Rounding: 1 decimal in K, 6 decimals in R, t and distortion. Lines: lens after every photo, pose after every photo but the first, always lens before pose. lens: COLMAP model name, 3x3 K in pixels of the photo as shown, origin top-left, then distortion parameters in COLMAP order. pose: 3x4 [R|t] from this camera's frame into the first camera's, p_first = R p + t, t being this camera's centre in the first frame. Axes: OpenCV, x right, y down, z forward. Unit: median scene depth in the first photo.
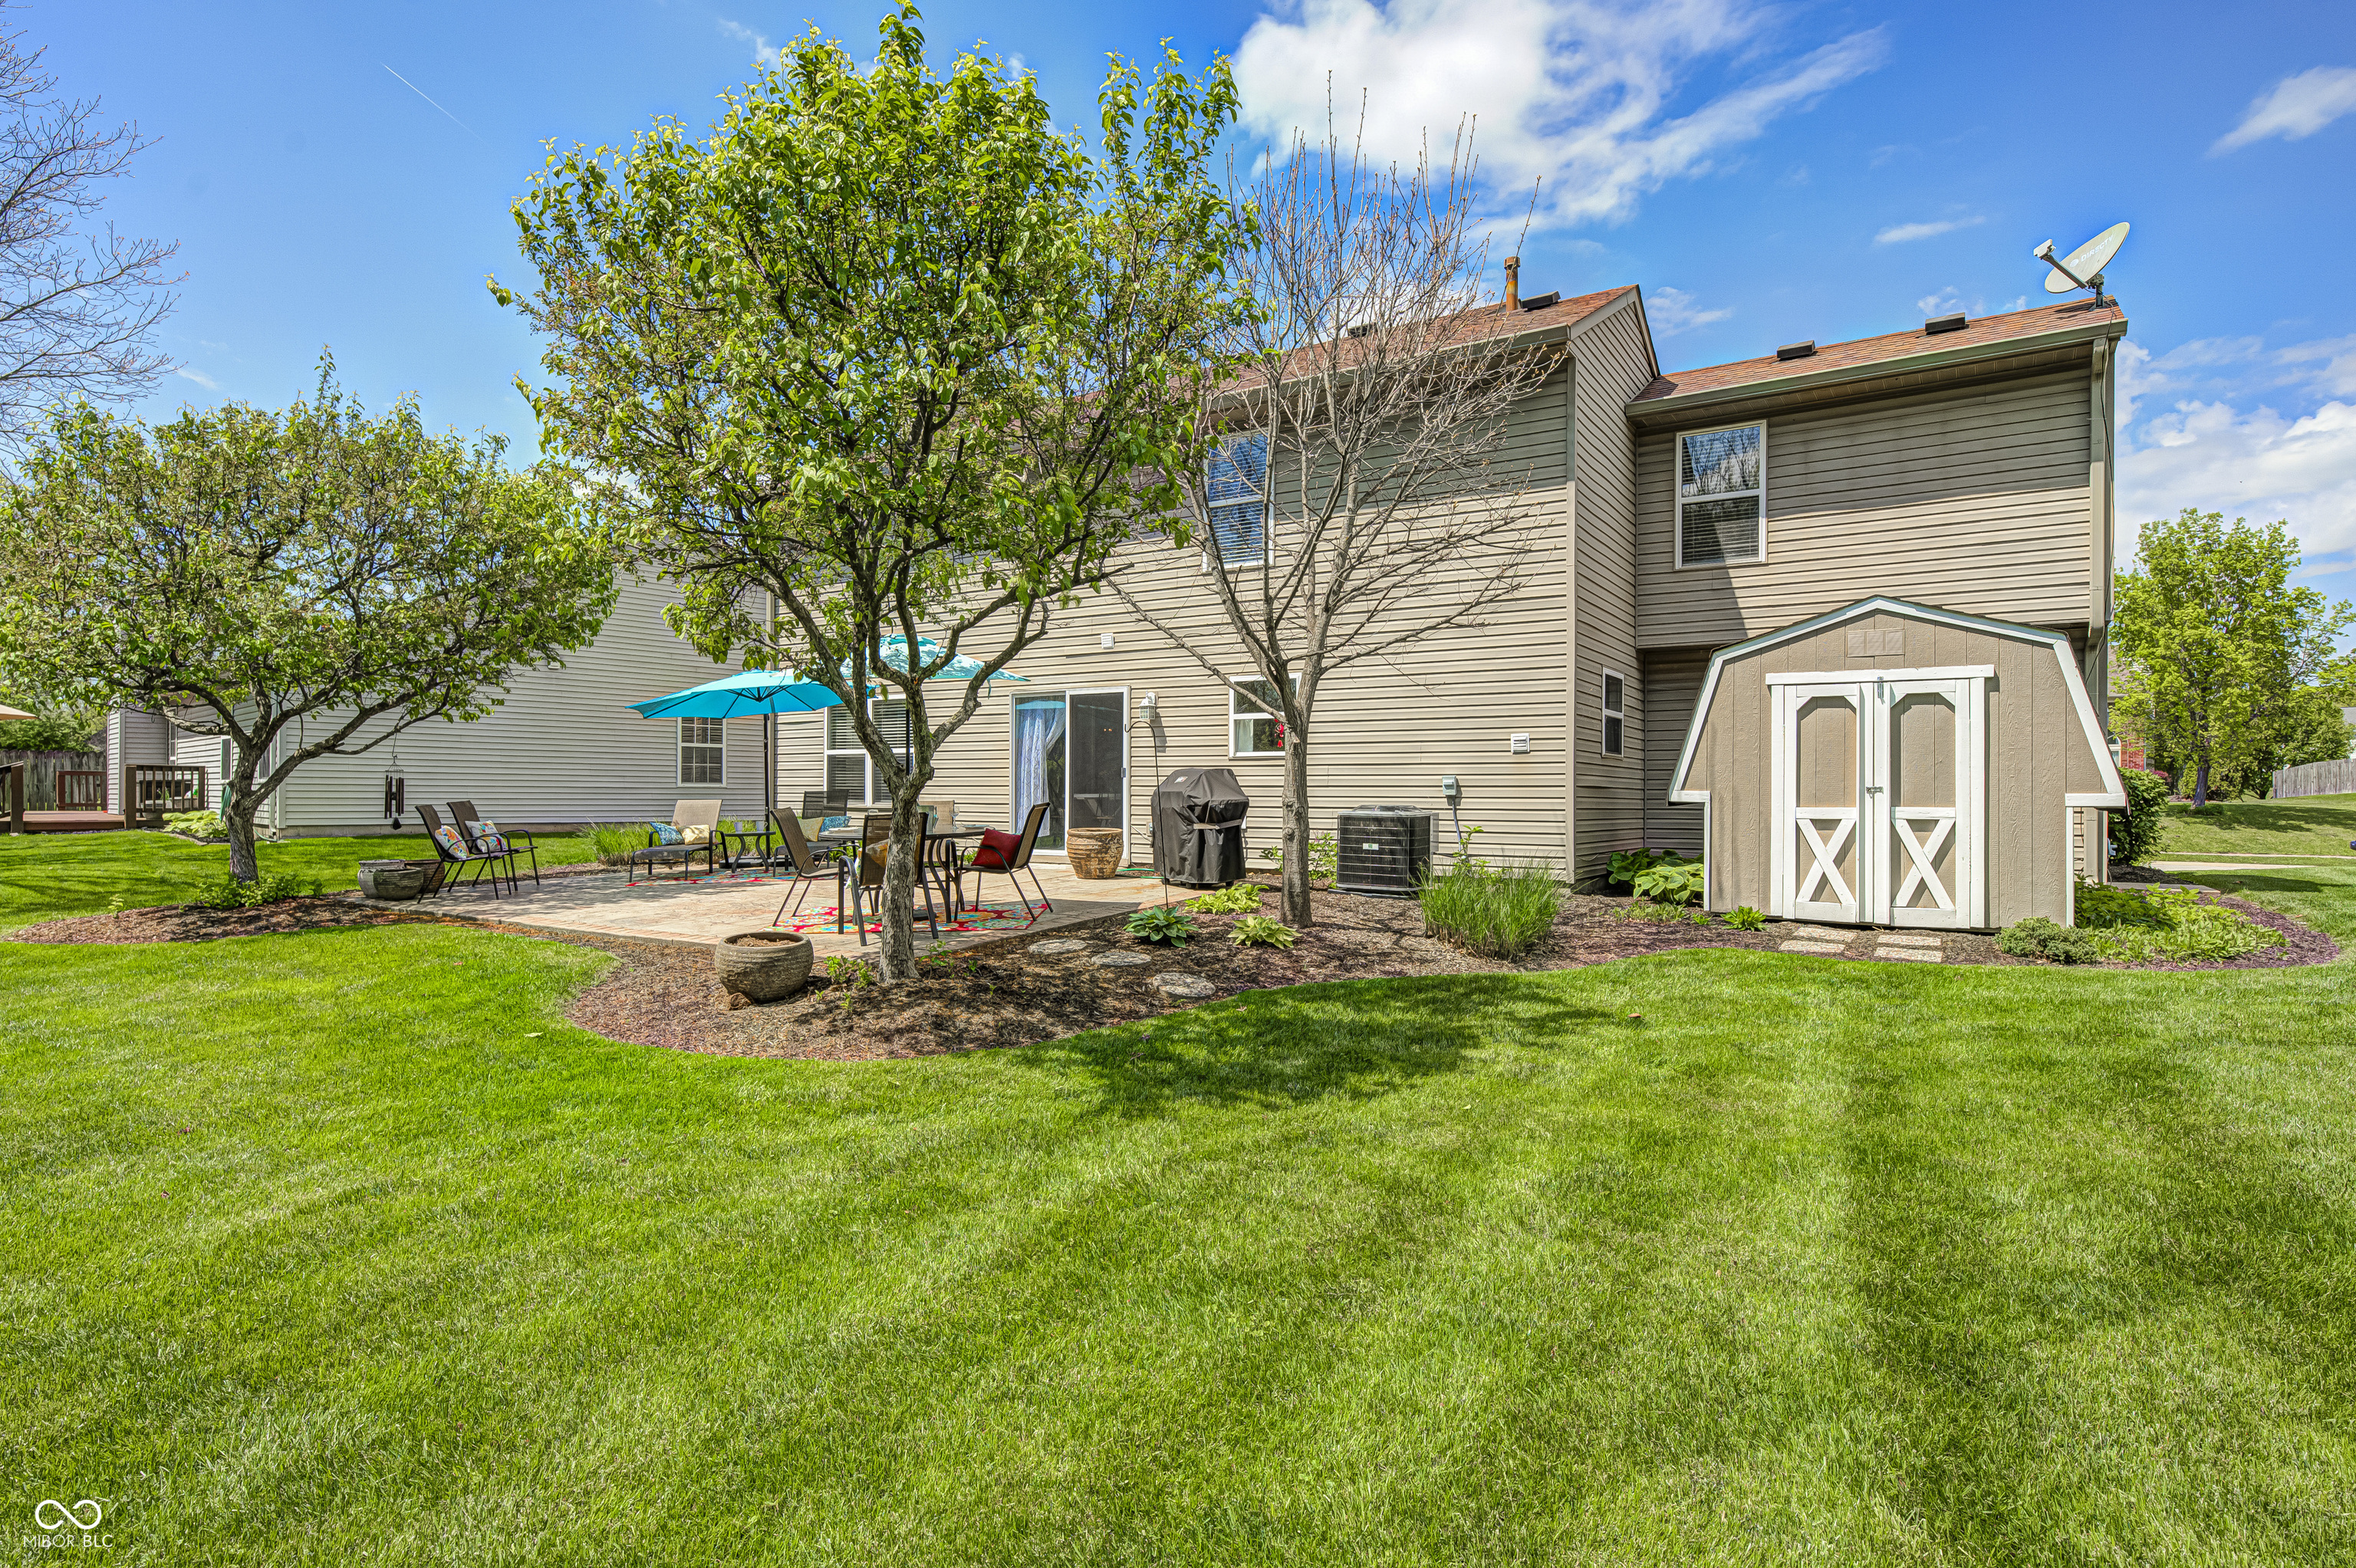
lens RADIAL K [[1189.0, 0, 1181.4], [0, 1189.0, 786.0], [0, 0, 1]] dist [0.002678, 0.000220]
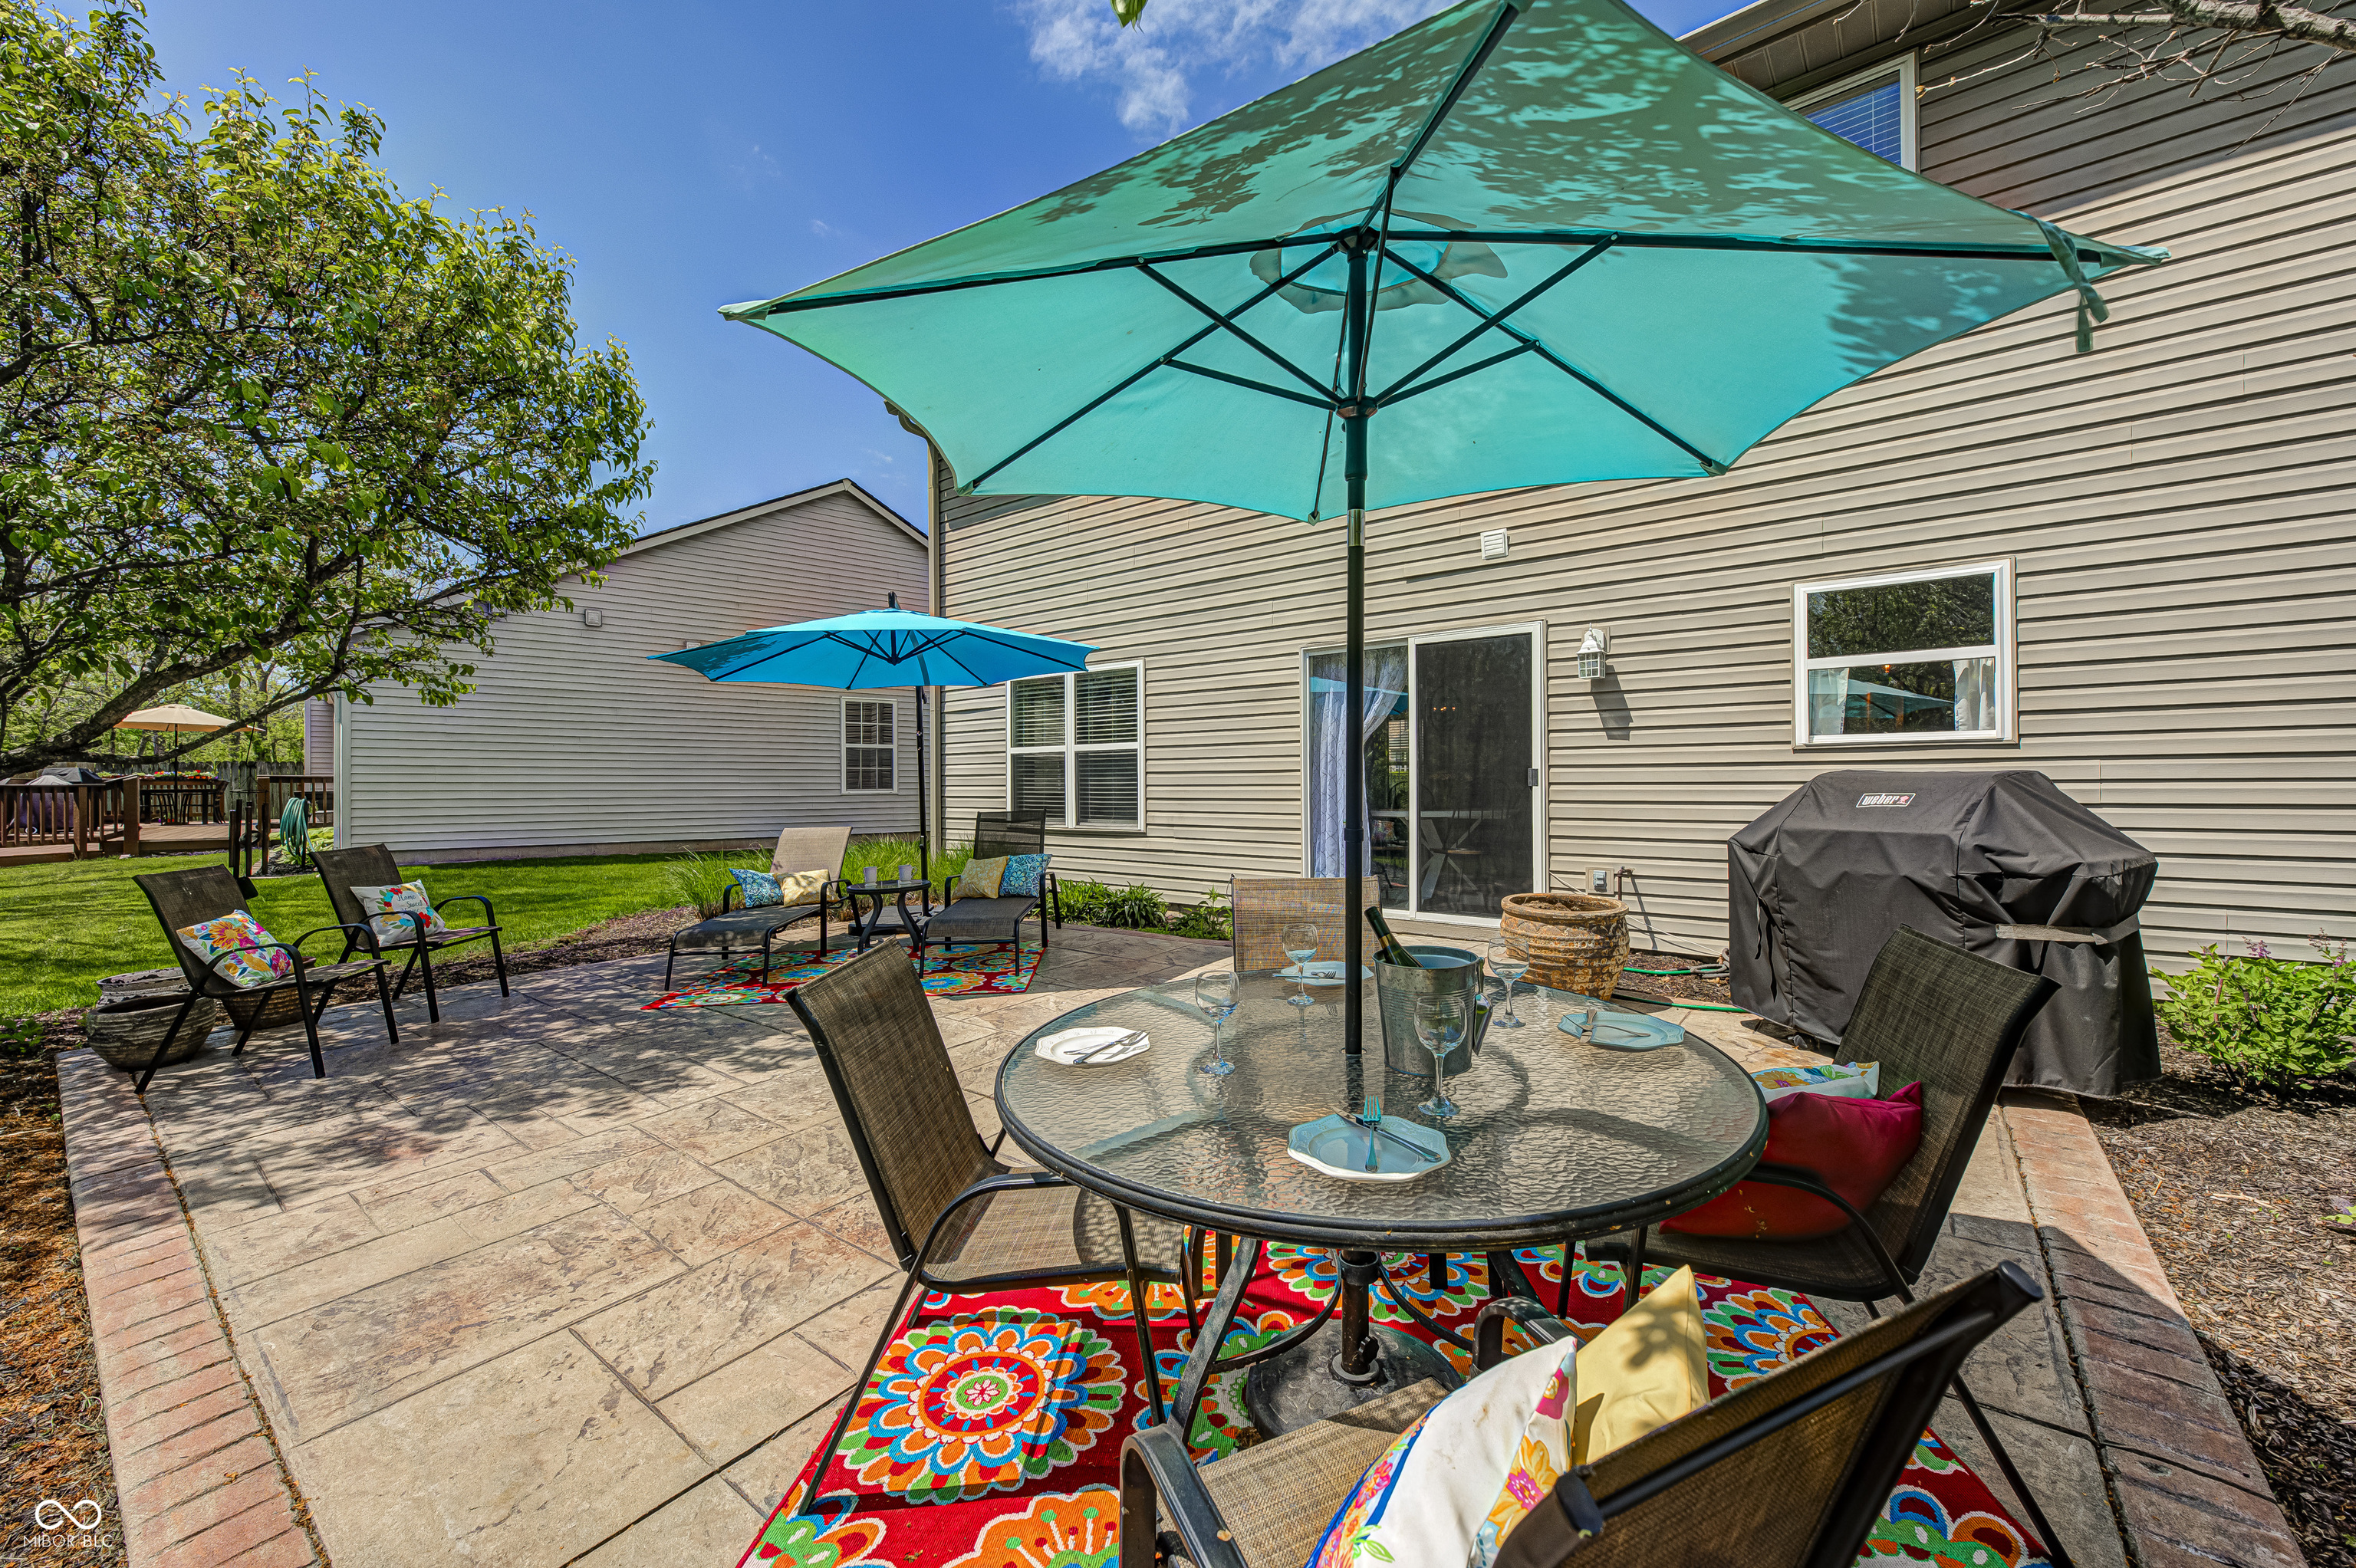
lens RADIAL K [[934.5, 0, 1174.5], [0, 934.5, 781.7], [0, 0, 1]] dist [0.000728, 0.000086]
pose [[0.993376, -0.009819, -0.114485, -0.167876], [0.010152, 0.999946, 0.002323, -0.012357], [0.114456, -0.003469, 0.993422, 0.557649]]
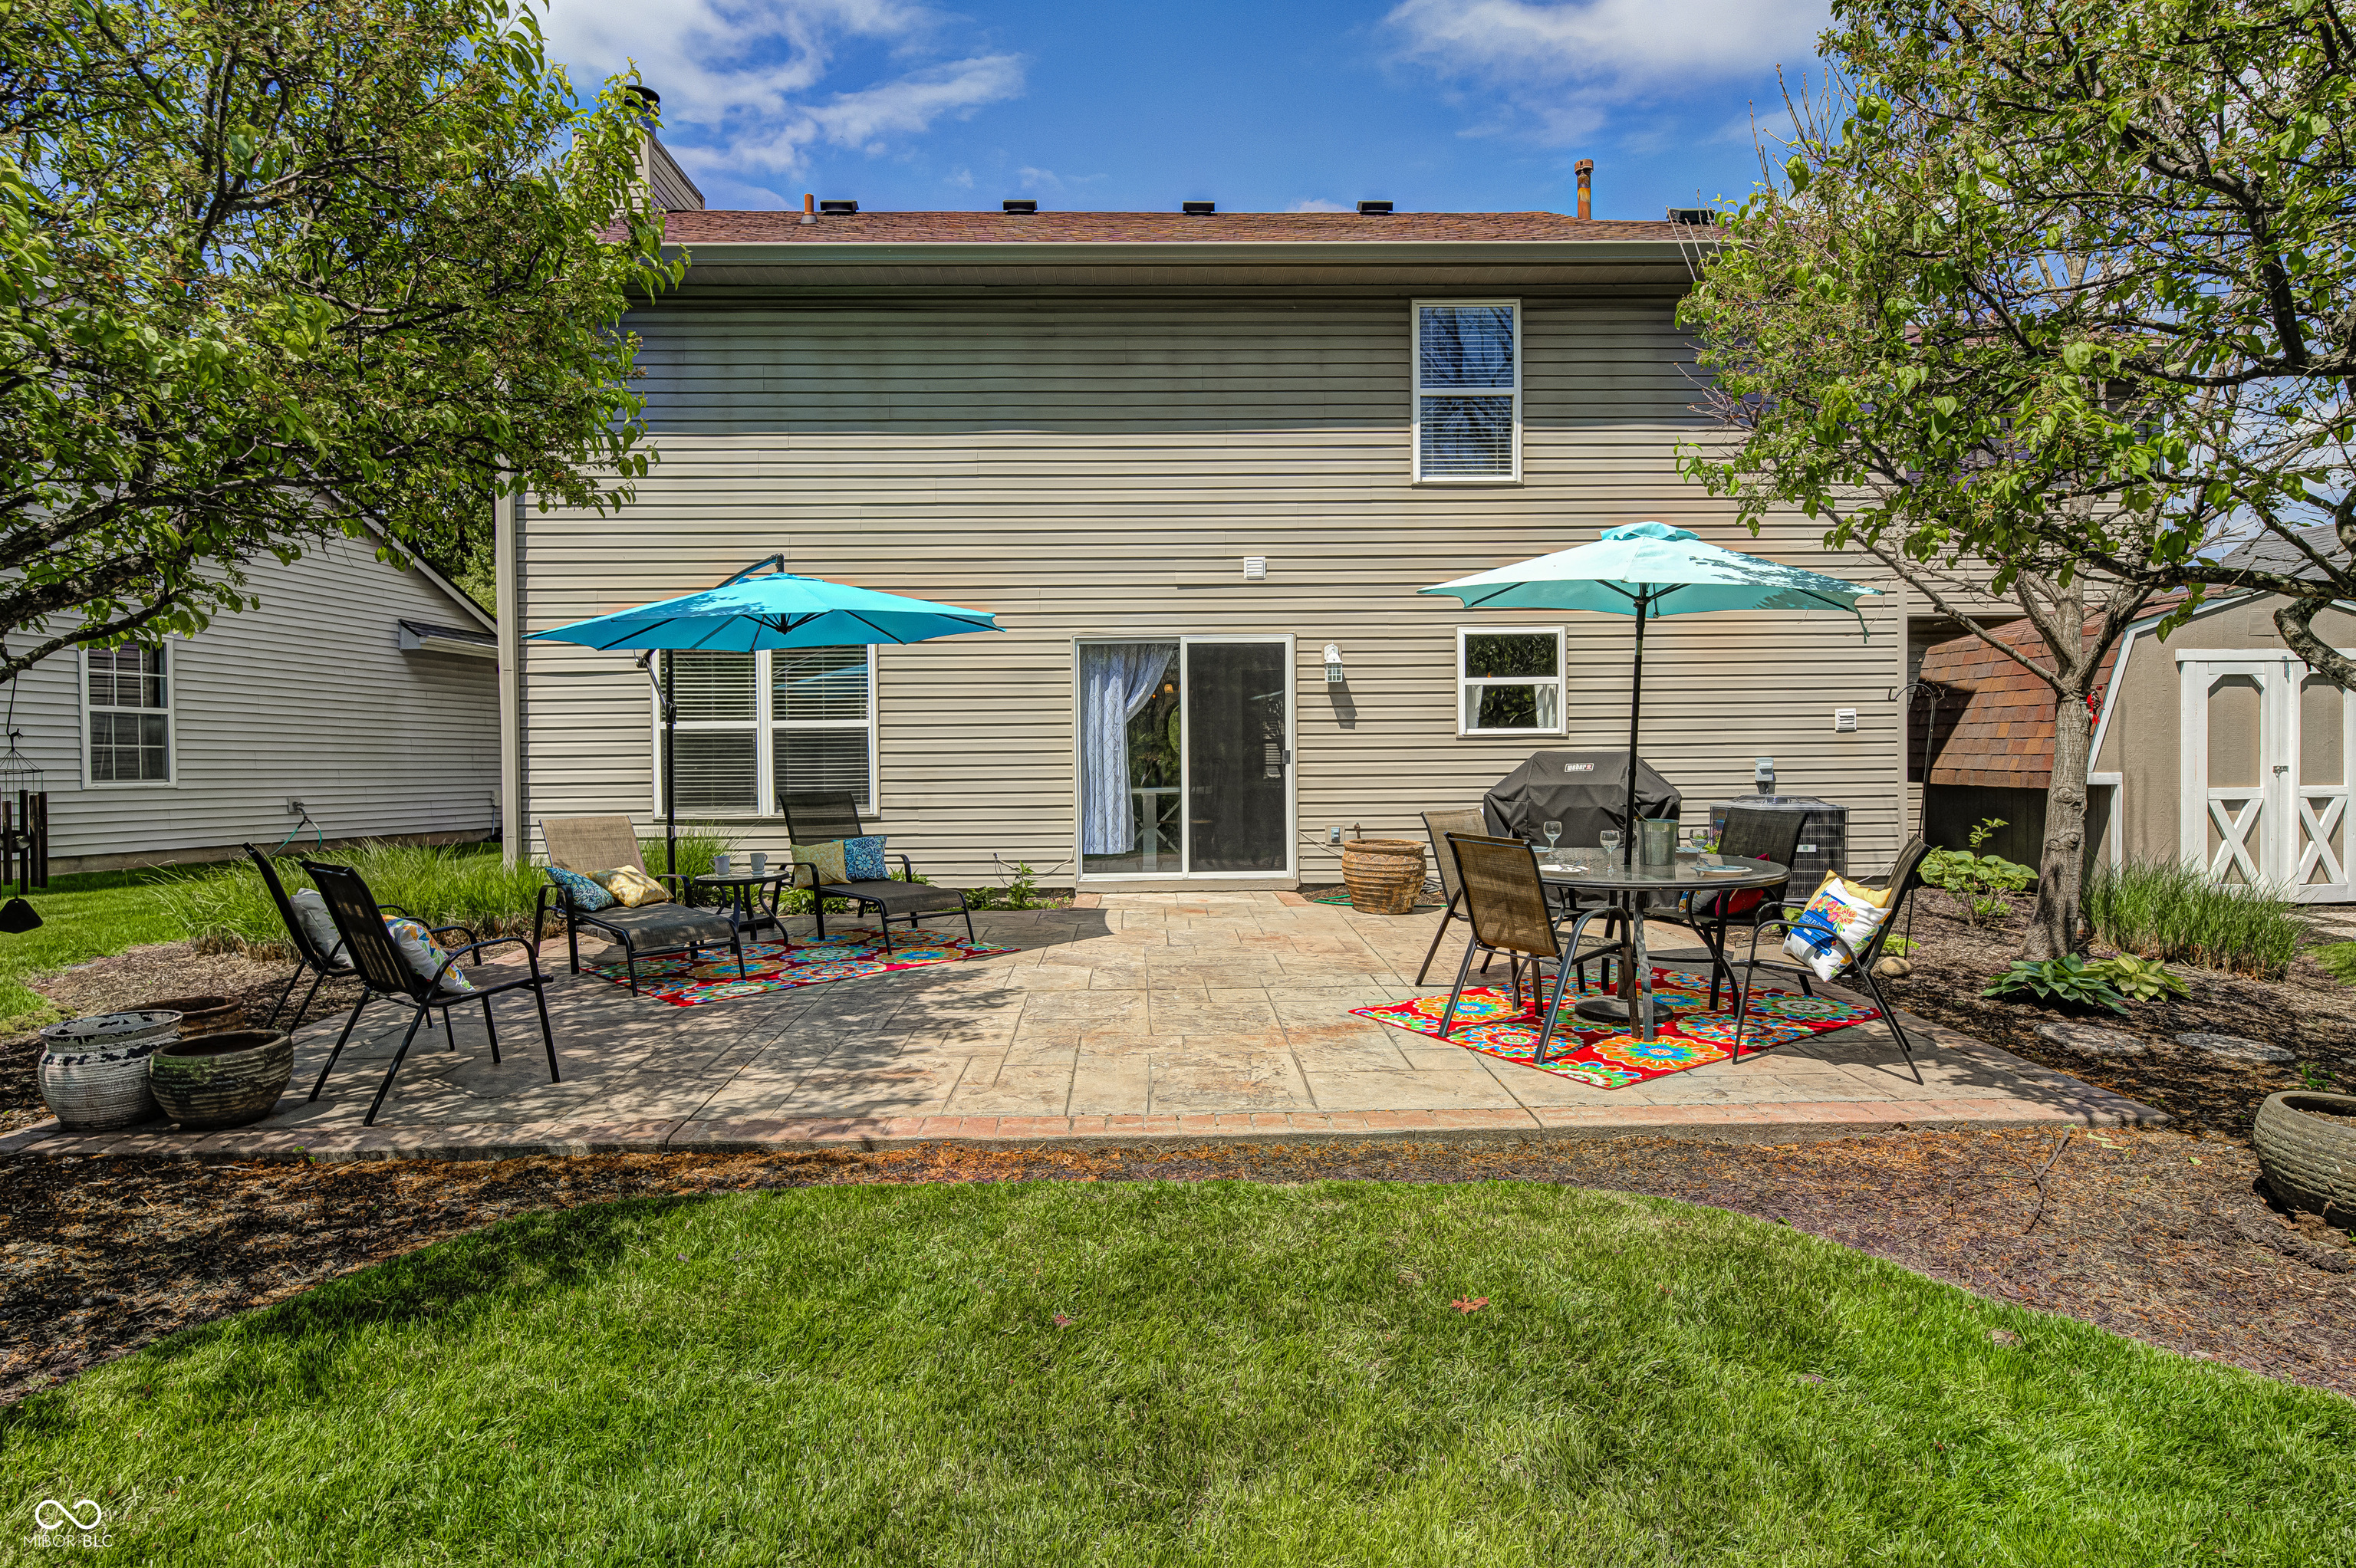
lens RADIAL K [[1272.9, 0, 1192.9], [0, 1272.9, 786.1], [0, 0, 1]] dist [0.015004, 0.000087]
pose [[0.827416, -0.022408, 0.561142, -0.526775], [0.012101, 0.999683, 0.022077, -0.011707], [-0.561459, -0.011477, 0.827425, 0.414733]]
